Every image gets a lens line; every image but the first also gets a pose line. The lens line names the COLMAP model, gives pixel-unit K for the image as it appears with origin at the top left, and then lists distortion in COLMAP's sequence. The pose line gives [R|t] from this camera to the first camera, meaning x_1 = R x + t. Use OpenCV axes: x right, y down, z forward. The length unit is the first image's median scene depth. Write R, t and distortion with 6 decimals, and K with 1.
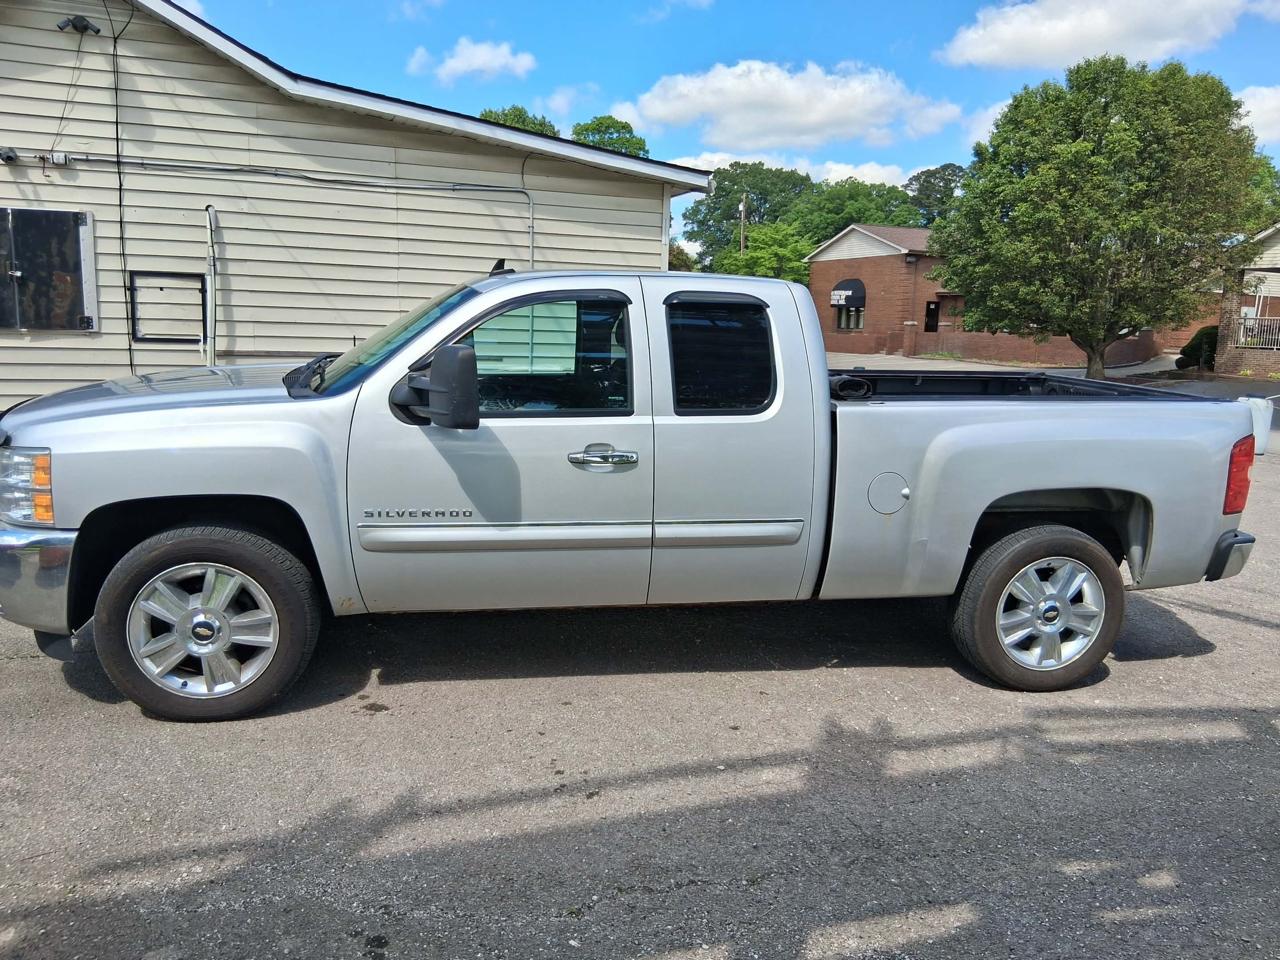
lens RADIAL K [[985.8, 0, 621.9], [0, 985.8, 483.2], [0, 0, 1]] dist [0.054788, -0.096362]
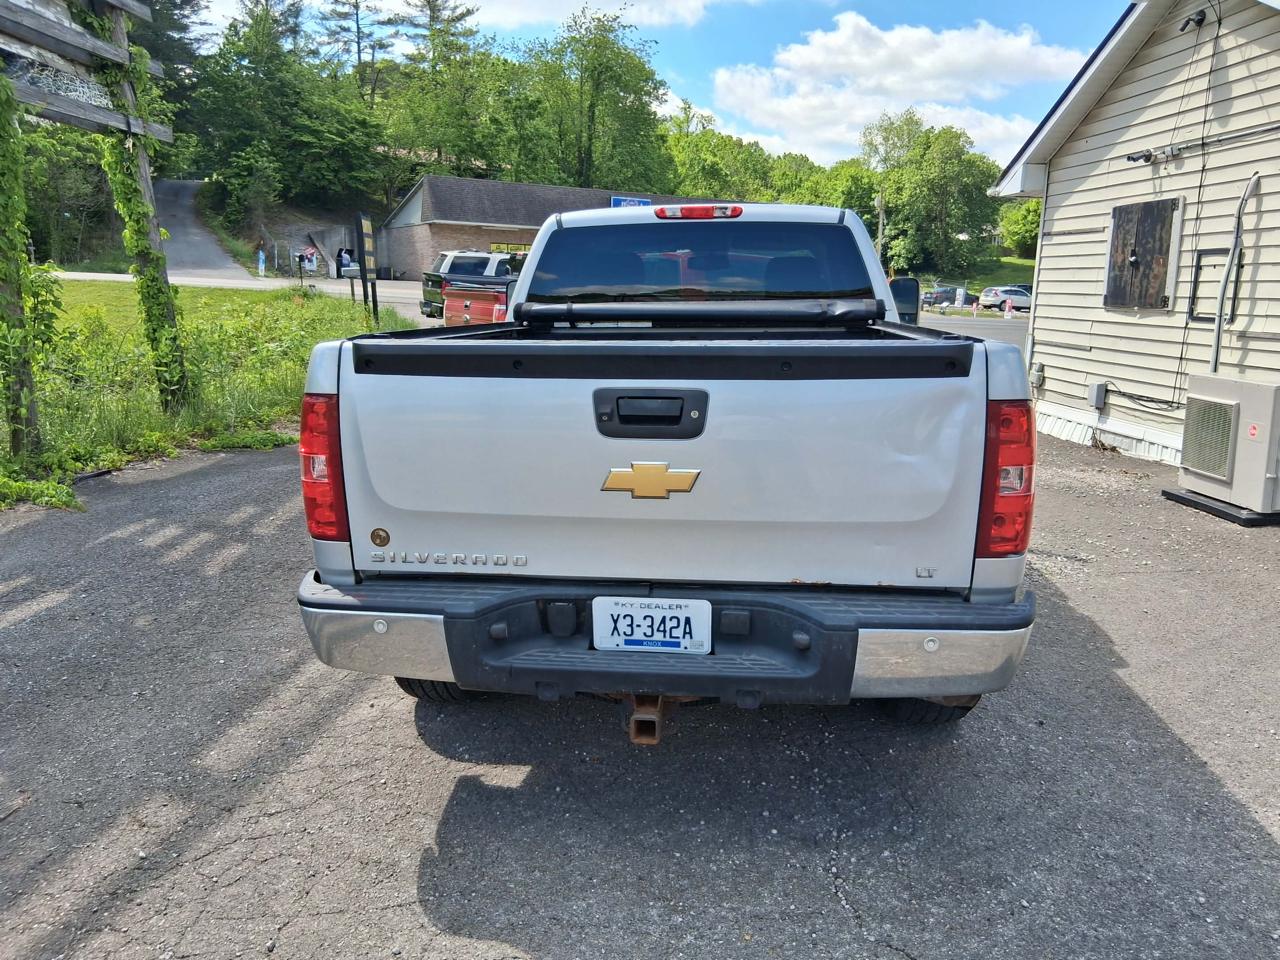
lens RADIAL K [[985.8, 0, 645.5], [0, 985.8, 479.9], [0, 0, 1]] dist [0.054788, -0.096362]
pose [[-0.301025, 0.142578, -0.942897, 0.677916], [-0.189057, 0.960211, 0.205553, -0.093629], [0.934688, 0.240138, -0.262092, 0.820916]]
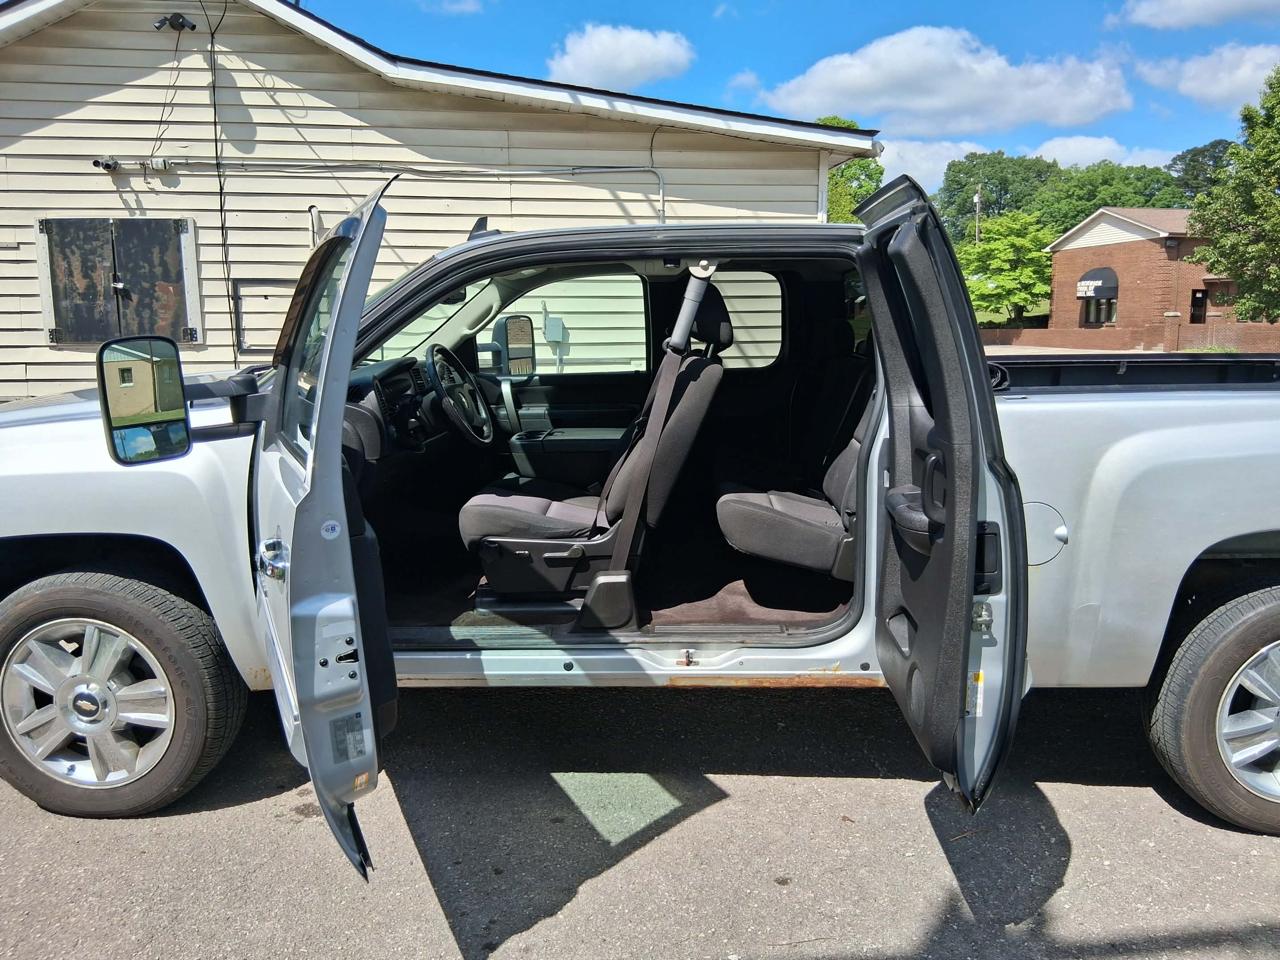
lens RADIAL K [[985.8, 0, 631.6], [0, 985.8, 477.7], [0, 0, 1]] dist [0.054788, -0.096362]
pose [[0.975486, -0.002931, -0.220042, 0.087309], [-0.000431, 0.999884, -0.015230, -0.009617], [0.220061, 0.014952, 0.975371, 0.165573]]
